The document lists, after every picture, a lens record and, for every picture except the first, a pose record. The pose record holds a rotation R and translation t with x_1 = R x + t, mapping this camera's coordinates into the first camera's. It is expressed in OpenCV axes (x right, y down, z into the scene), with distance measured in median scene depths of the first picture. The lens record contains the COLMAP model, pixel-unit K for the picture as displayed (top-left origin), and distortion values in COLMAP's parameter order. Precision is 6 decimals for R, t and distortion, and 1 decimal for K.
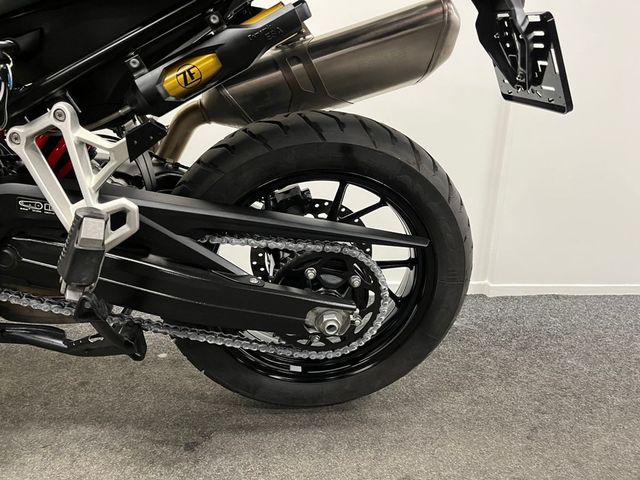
lens RADIAL K [[479.9, 0, 319.0], [0, 479.9, 243.5], [0, 0, 1]] dist [0.082414, -0.094435]
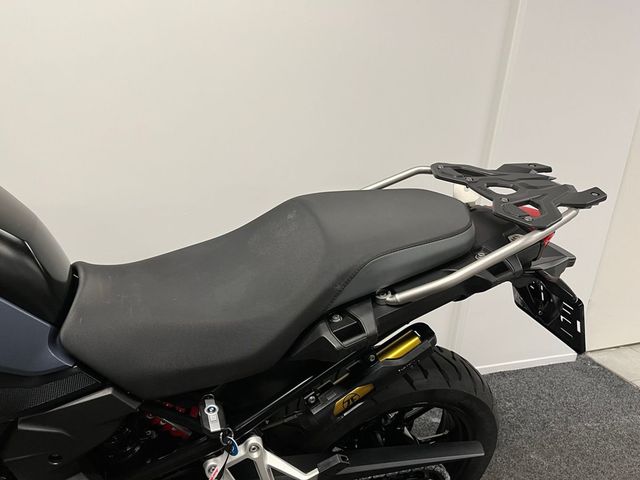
lens RADIAL K [[479.9, 0, 319.0], [0, 479.9, 243.5], [0, 0, 1]] dist [0.082414, -0.094435]
pose [[0.974672, -0.027831, 0.221902, -0.511699], [0.013248, 0.997669, 0.066942, -0.695188], [-0.223248, -0.062307, 0.972768, -0.145365]]
